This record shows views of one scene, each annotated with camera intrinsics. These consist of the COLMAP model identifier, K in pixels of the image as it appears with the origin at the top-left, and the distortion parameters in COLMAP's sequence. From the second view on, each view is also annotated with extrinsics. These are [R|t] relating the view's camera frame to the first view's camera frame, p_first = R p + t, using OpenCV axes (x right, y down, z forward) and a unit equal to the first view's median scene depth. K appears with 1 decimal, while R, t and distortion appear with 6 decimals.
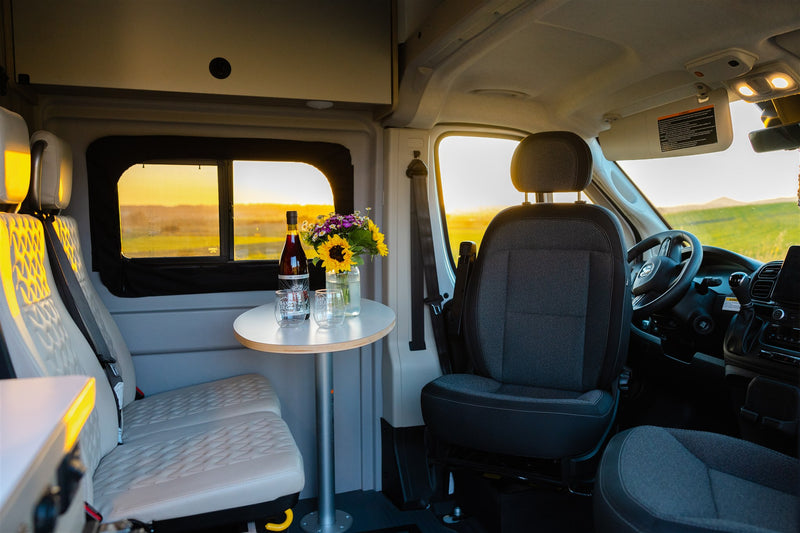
lens RADIAL K [[617.7, 0, 402.8], [0, 617.7, 267.3], [0, 0, 1]] dist [0.003725, -0.002651]
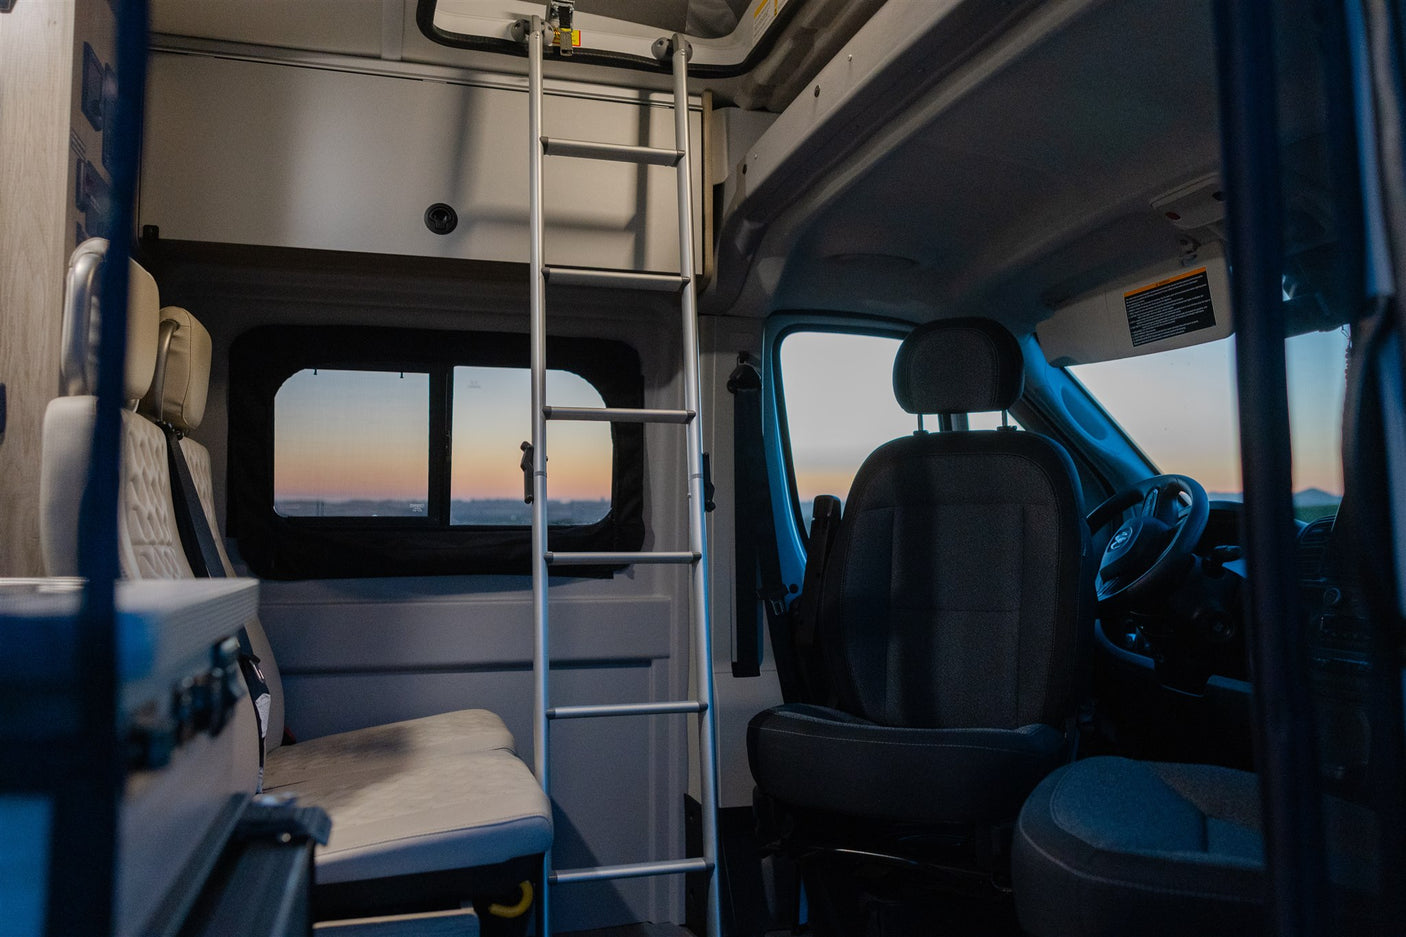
lens RADIAL K [[1096.4, 0, 703.0], [0, 1096.4, 468.5], [0, 0, 1]] dist [0.001172, 0.003577]
pose [[0.999390, -0.000467, -0.034923, 0.020820], [-0.004325, 0.990560, -0.137013, 0.086019], [0.034657, 0.137080, 0.989953, -0.094056]]
